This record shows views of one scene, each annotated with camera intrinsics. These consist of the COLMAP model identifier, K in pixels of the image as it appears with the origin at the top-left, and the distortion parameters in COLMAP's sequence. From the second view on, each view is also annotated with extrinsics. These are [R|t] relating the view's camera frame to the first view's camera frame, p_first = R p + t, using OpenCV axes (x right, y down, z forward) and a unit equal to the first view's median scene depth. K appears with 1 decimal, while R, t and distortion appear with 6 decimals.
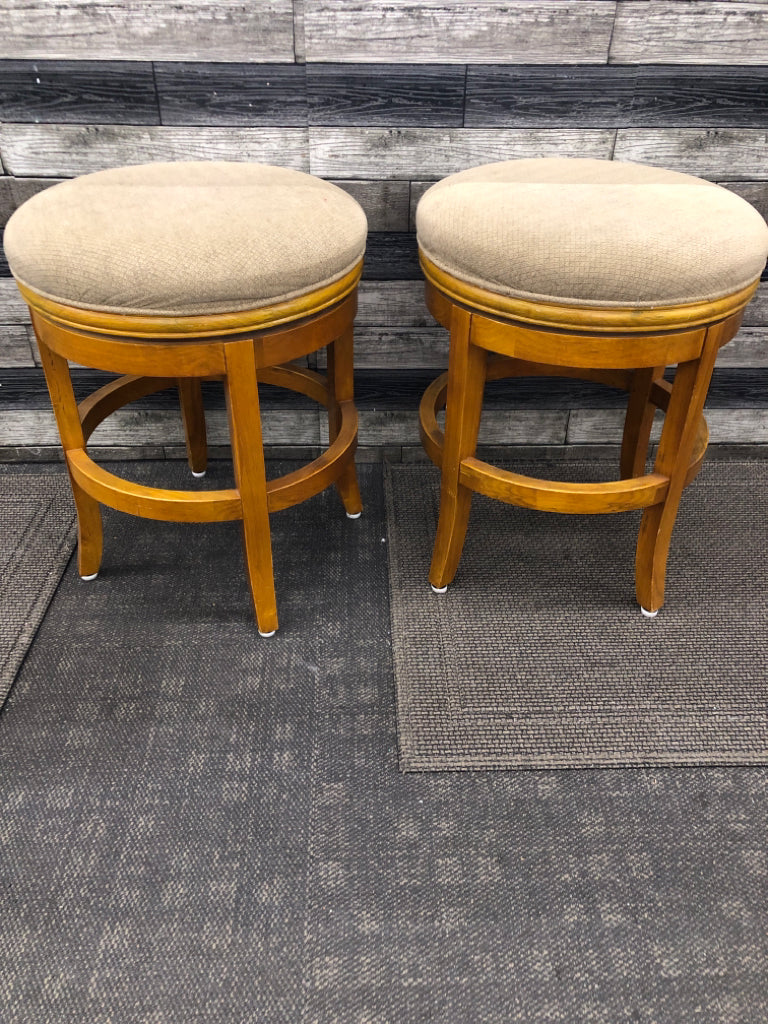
lens RADIAL K [[841.0, 0, 362.4], [0, 841.0, 535.8], [0, 0, 1]] dist [0.041329, -0.035091]
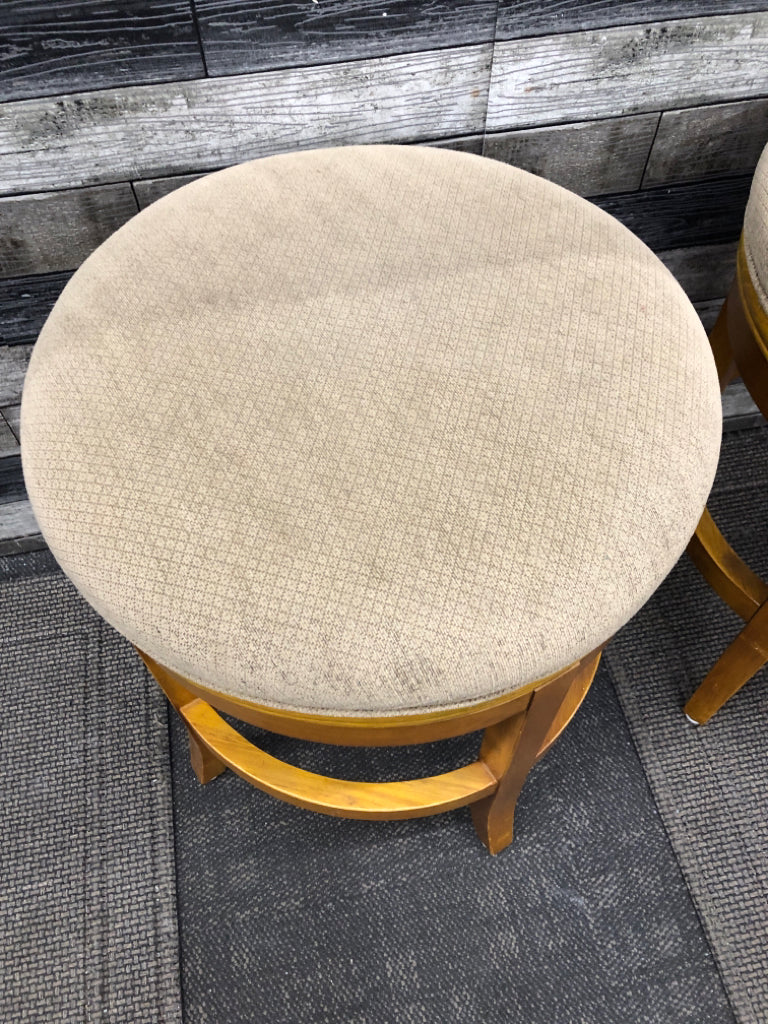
lens RADIAL K [[841.0, 0, 378.9], [0, 841.0, 546.9], [0, 0, 1]] dist [0.041329, -0.035091]
pose [[0.983248, -0.167328, 0.072288, -0.219755], [0.128857, 0.918593, 0.373609, -0.402976], [-0.128918, -0.358035, 0.924765, 0.425254]]
